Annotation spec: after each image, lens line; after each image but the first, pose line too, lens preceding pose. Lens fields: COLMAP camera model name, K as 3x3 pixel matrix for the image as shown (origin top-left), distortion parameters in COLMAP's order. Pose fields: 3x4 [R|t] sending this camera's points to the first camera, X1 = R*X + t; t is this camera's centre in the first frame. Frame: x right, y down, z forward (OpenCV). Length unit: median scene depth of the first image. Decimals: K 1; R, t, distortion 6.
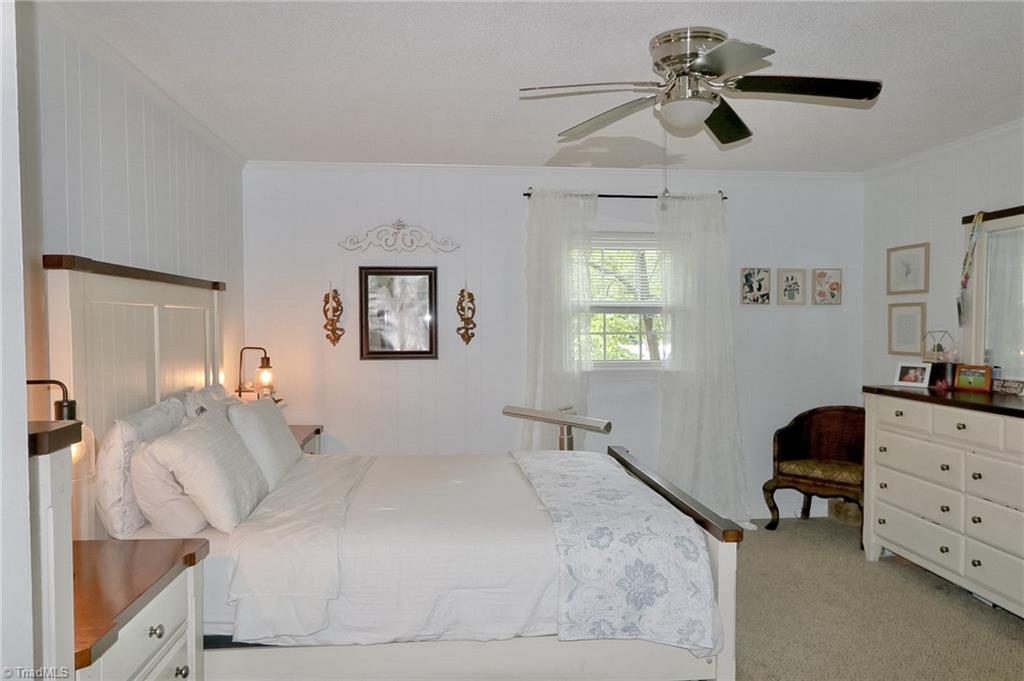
lens RADIAL K [[722.3, 0, 509.8], [0, 722.3, 341.1], [0, 0, 1]] dist [0.038374, 0.000259]
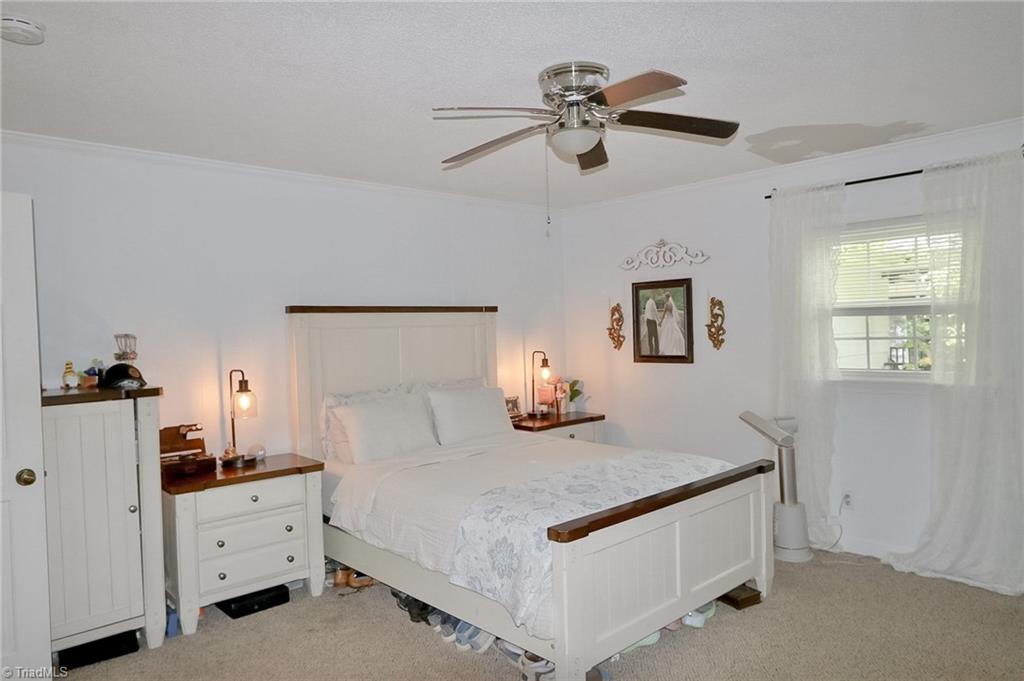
lens RADIAL K [[664.5, 0, 510.6], [0, 664.5, 342.7], [0, 0, 1]] dist [-0.005737, 0.008018]
pose [[0.612845, -0.000801, -0.790203, 0.521786], [0.003026, 0.999995, 0.001333, -0.008059], [0.790198, -0.003208, 0.612844, 0.175613]]
